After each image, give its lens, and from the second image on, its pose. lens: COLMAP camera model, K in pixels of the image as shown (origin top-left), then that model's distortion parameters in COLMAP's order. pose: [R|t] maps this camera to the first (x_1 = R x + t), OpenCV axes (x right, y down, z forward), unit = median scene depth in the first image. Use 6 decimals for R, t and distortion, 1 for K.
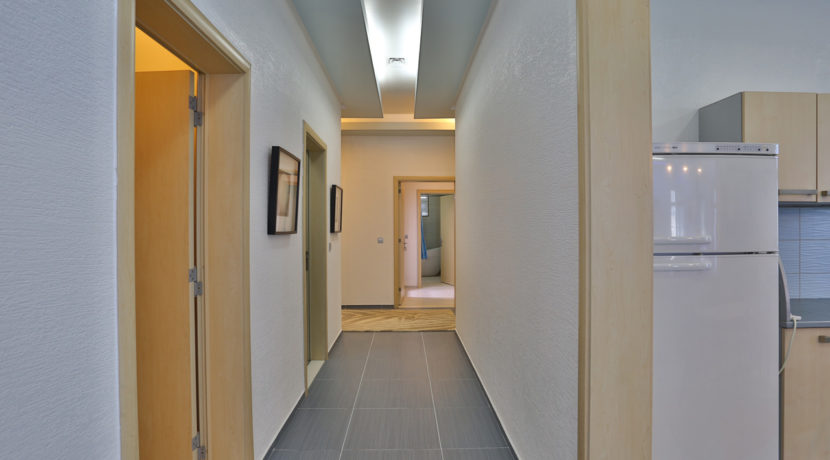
lens RADIAL K [[430.0, 0, 415.0], [0, 430.0, 230.0], [0, 0, 1]] dist [-0.070805, 0.038952]
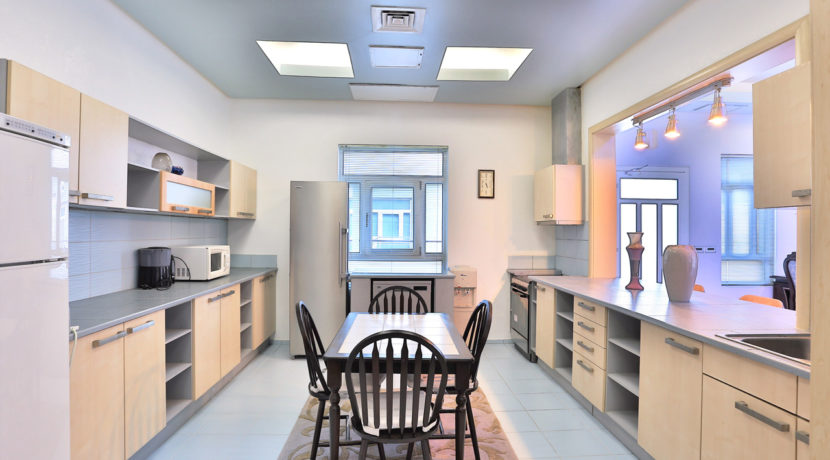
lens RADIAL K [[430.0, 0, 415.0], [0, 430.0, 230.0], [0, 0, 1]] dist [-0.070805, 0.038952]
pose [[-0.017849, 0.004955, 0.999828, -0.014414], [-0.002603, 0.999984, -0.005002, -0.002556], [-0.999837, -0.002692, -0.017836, 0.169081]]
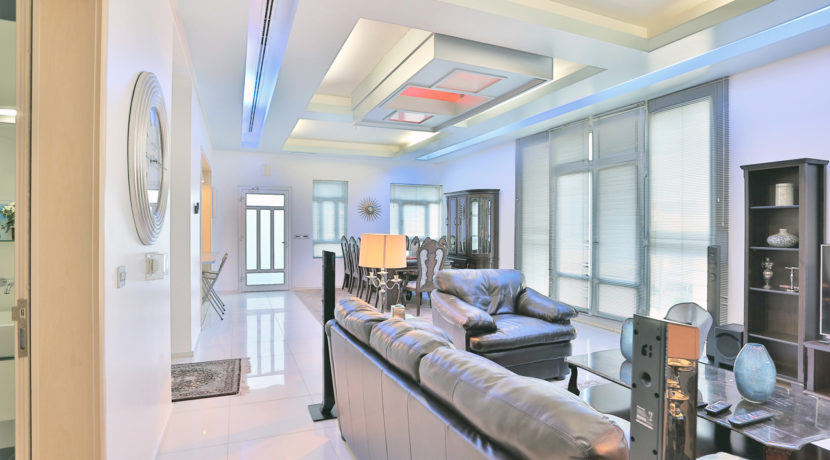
lens RADIAL K [[430.0, 0, 415.0], [0, 430.0, 230.0], [0, 0, 1]] dist [-0.070805, 0.038952]
pose [[-0.360192, -0.001119, 0.932878, -1.353821], [0.002931, 0.999993, 0.002331, 0.014257], [-0.932874, 0.003574, -0.360186, -0.732199]]
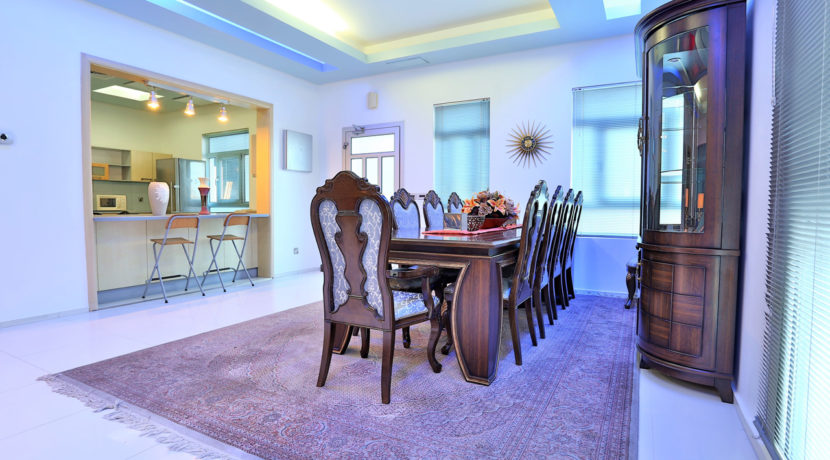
lens RADIAL K [[430.0, 0, 415.0], [0, 430.0, 230.0], [0, 0, 1]] dist [-0.070805, 0.038952]
pose [[0.500576, -0.037596, 0.864876, 0.042015], [-0.000991, 0.999031, 0.044001, 0.131262], [-0.865692, -0.022883, 0.500054, -2.025407]]
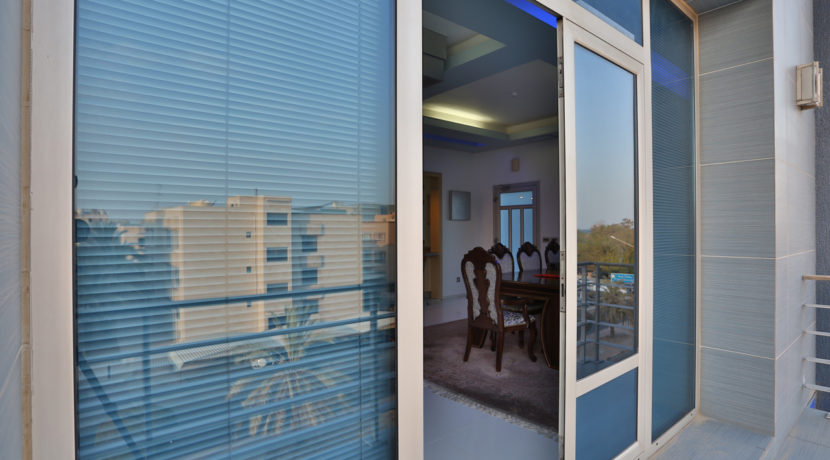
lens RADIAL K [[430.0, 0, 415.0], [0, 430.0, 230.0], [0, 0, 1]] dist [-0.070805, 0.038952]
pose [[0.788654, -0.000838, 0.614837, -0.387585], [0.006130, 0.999960, -0.006501, 0.020585], [-0.614807, 0.008896, 0.788627, -2.513867]]
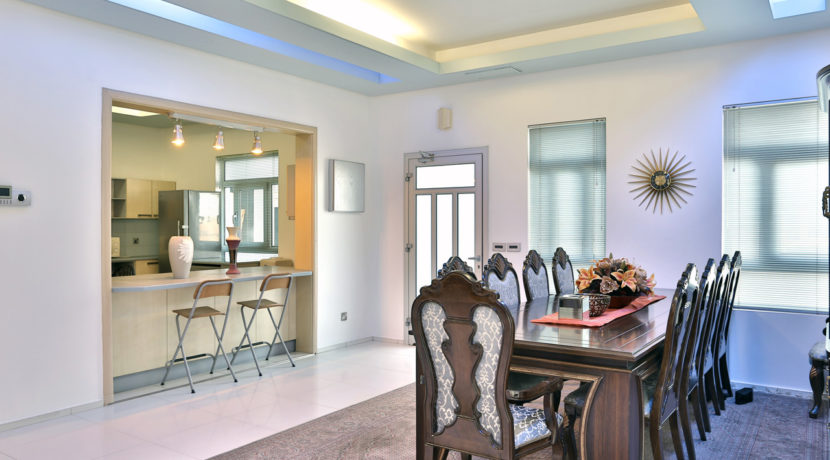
lens RADIAL K [[612.0, 0, 415.0], [0, 612.0, 230.0], [0, 0, 1]] dist [-0.006971, 0.005422]
pose [[0.586582, -0.001053, 0.809889, -0.129958], [0.002963, 0.999995, -0.000846, 0.009691], [-0.809884, 0.002896, 0.586582, -2.028381]]
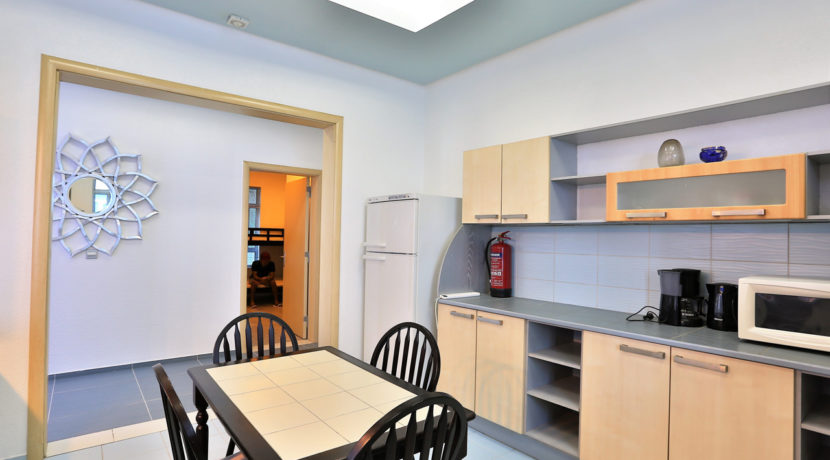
lens RADIAL K [[430.0, 0, 415.0], [0, 430.0, 230.0], [0, 0, 1]] dist [-0.070805, 0.038952]
pose [[0.604004, 0.001069, -0.796980, 1.387687], [-0.022608, 0.999620, -0.015793, -0.011815], [0.796660, 0.027558, 0.603799, -0.056487]]
